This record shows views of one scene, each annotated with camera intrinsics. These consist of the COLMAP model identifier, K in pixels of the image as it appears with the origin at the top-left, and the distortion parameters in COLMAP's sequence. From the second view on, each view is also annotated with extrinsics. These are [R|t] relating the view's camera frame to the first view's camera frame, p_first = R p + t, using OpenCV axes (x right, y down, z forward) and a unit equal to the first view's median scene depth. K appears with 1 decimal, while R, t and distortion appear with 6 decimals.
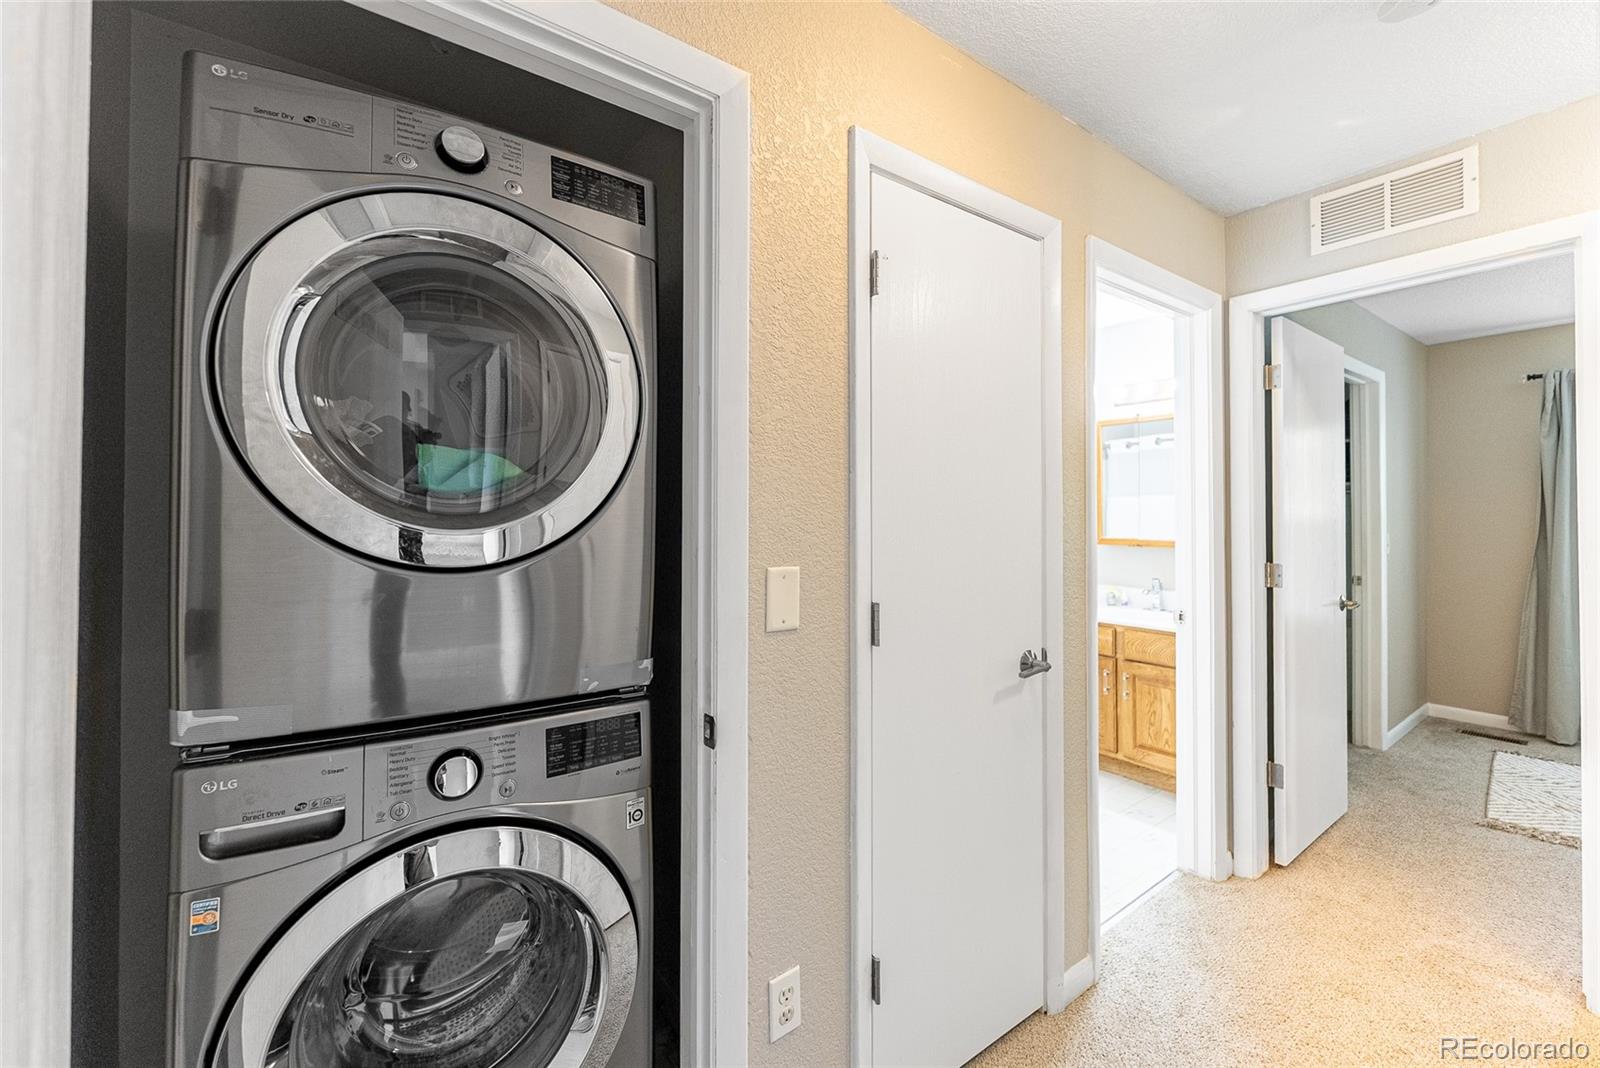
lens RADIAL K [[643.4, 0, 811.3], [0, 643.4, 521.6], [0, 0, 1]] dist [0.002743, -0.000356]
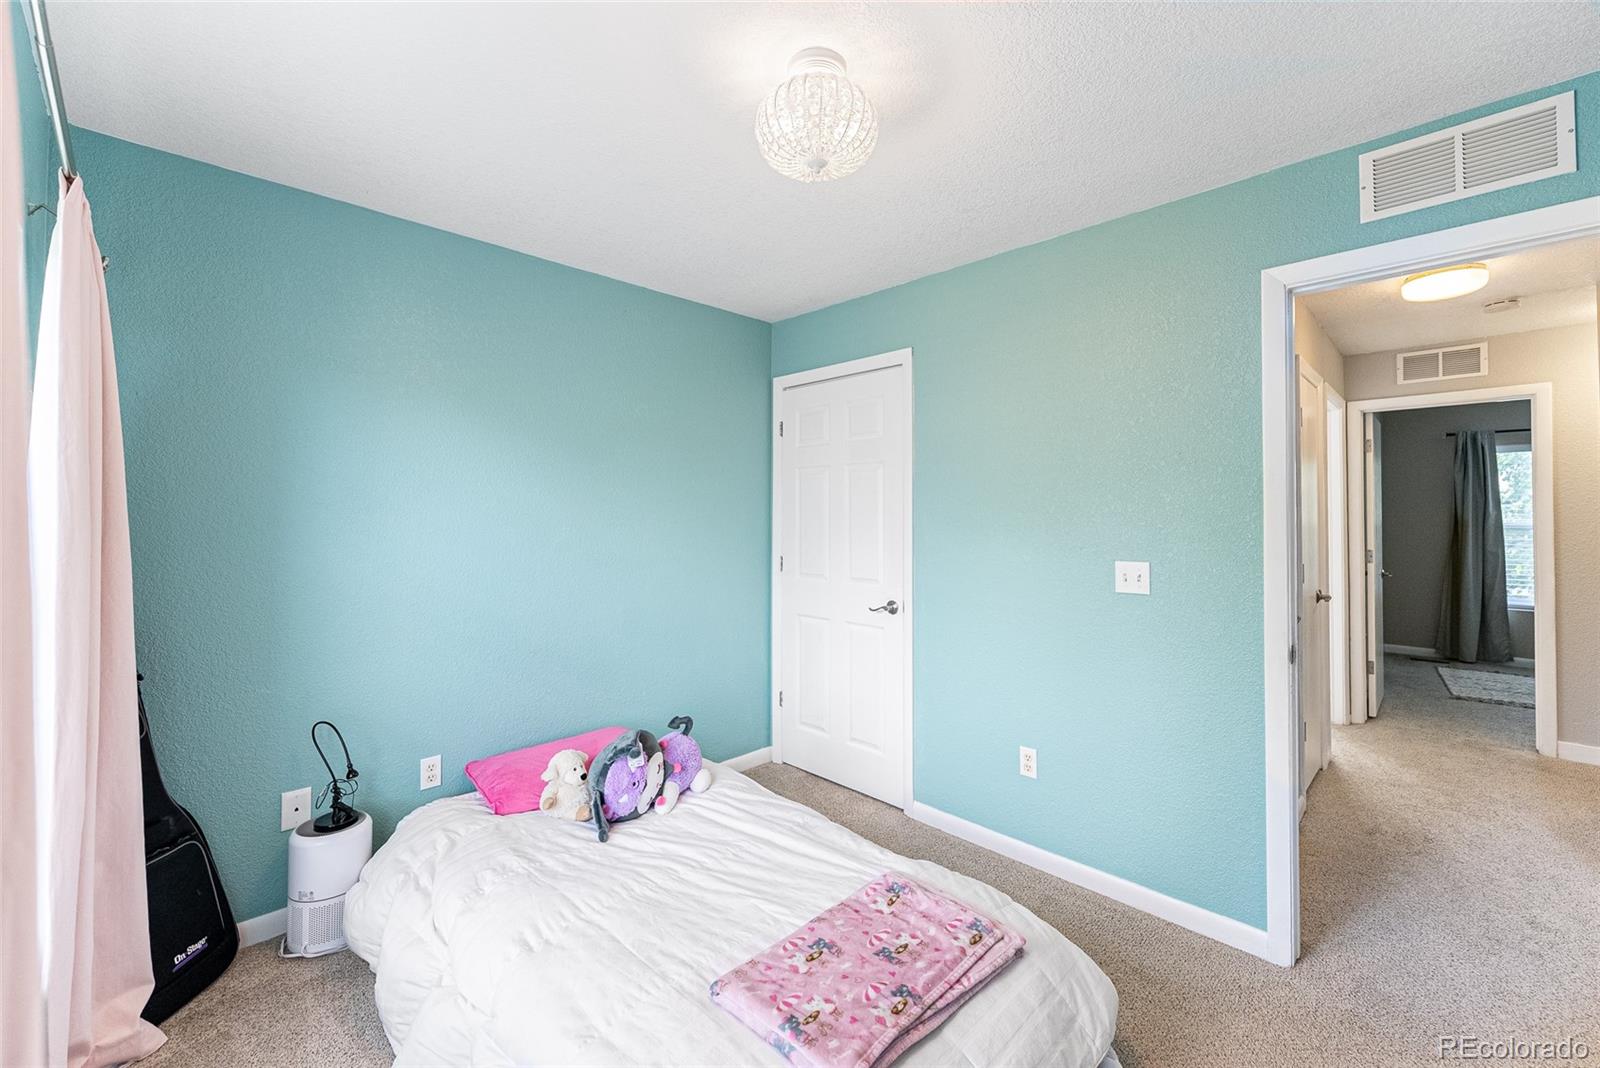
lens RADIAL K [[643.4, 0, 812.0], [0, 643.4, 522.7], [0, 0, 1]] dist [0.002743, -0.000356]
pose [[0.988922, -0.001699, 0.148425, -1.191378], [0.001837, 0.999998, -0.000795, -0.012998], [-0.148423, 0.001059, 0.988923, -0.602661]]
